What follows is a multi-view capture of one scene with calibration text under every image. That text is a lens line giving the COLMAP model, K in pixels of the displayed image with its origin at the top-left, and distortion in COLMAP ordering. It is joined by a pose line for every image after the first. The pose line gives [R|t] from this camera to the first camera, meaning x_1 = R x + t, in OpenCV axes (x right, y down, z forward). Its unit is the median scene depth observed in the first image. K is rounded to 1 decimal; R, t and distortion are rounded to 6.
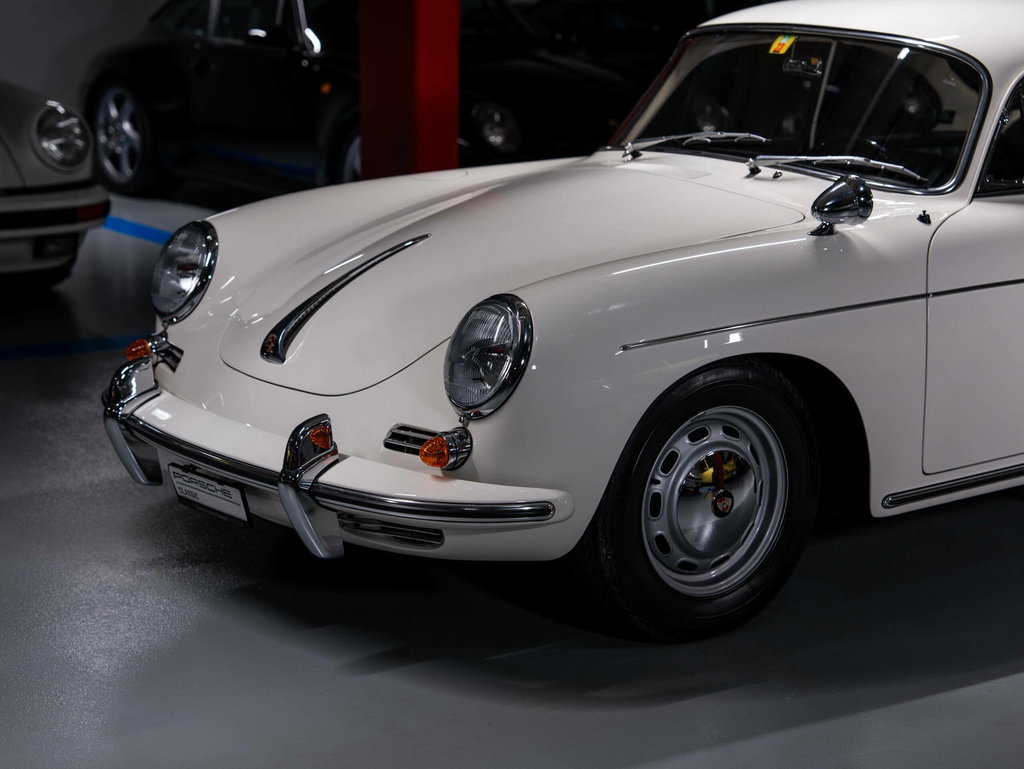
lens RADIAL K [[2191.2, 0, 519.6], [0, 2191.2, 389.3], [0, 0, 1]] dist [0.253875, 0.000000]
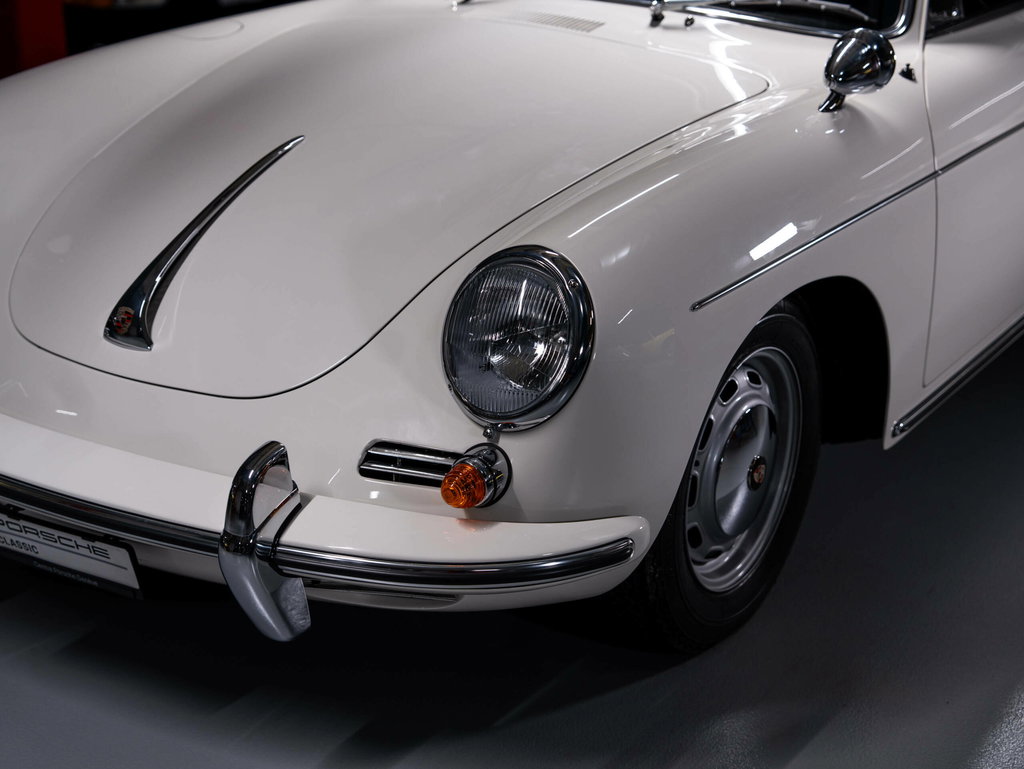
lens RADIAL K [[1743.8, 0, 506.3], [0, 1743.8, 381.1], [0, 0, 1]] dist [0.185656, 0.000000]
pose [[0.938970, -0.119022, 0.322753, -0.180015], [0.067039, 0.983561, 0.167673, -0.086532], [-0.337404, -0.135803, 0.931513, 0.439202]]
